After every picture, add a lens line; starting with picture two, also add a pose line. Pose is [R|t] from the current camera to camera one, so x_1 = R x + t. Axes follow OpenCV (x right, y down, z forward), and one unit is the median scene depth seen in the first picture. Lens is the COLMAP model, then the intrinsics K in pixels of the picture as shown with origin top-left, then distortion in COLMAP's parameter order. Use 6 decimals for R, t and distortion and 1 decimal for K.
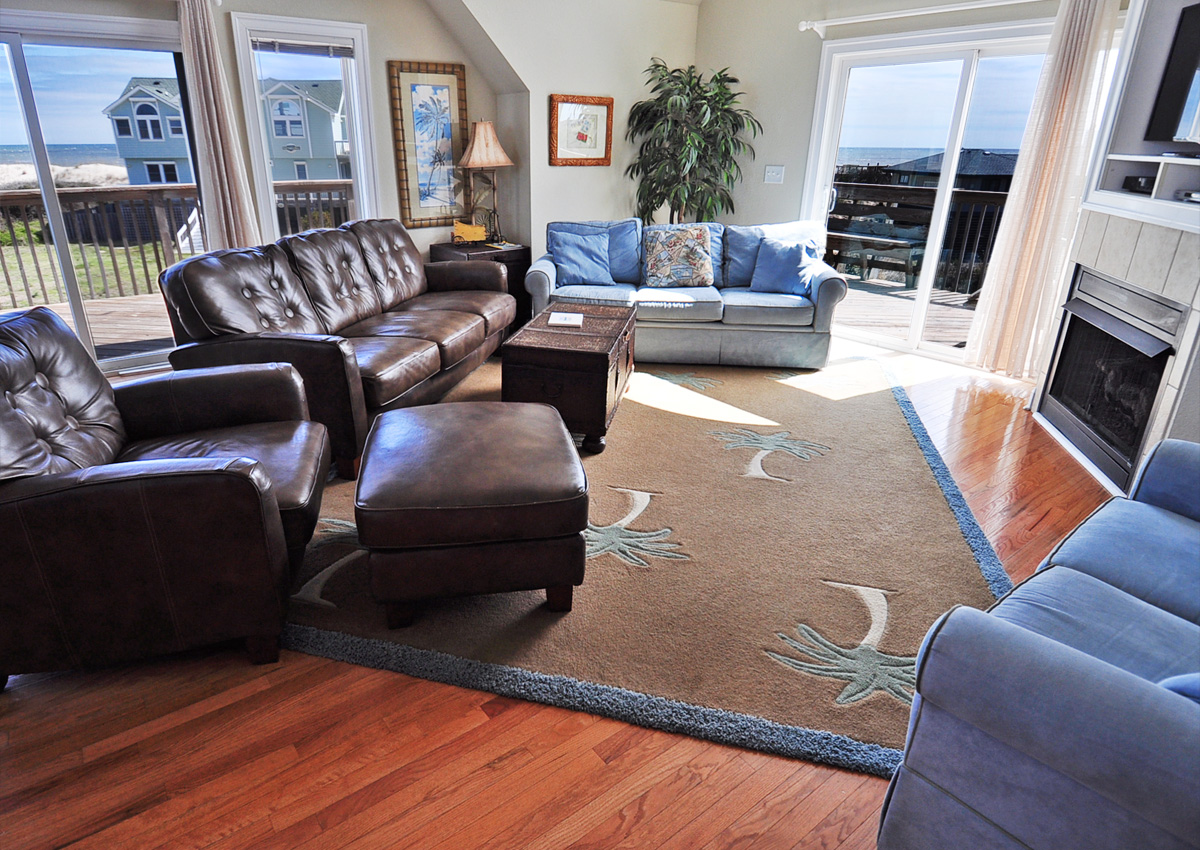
lens RADIAL K [[689.4, 0, 596.9], [0, 689.4, 418.0], [0, 0, 1]] dist [0.024256, -0.034132]
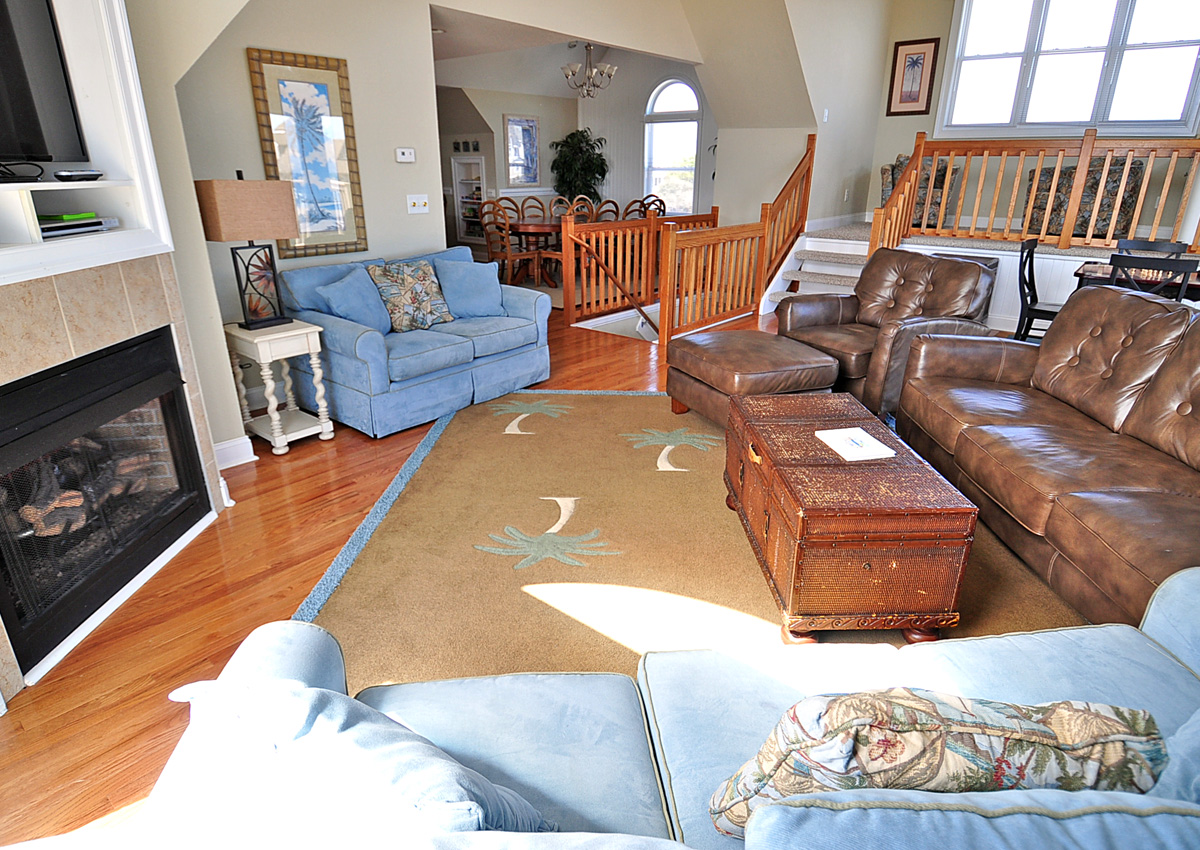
lens RADIAL K [[666.6, 0, 600.0], [0, 666.6, 425.0], [0, 0, 1]] dist [0.012041, -0.026295]
pose [[-0.975662, 0.063329, -0.209935, 0.247489], [-0.096843, 0.734516, 0.671646, -0.426581], [0.196735, 0.675630, -0.710506, 1.061530]]
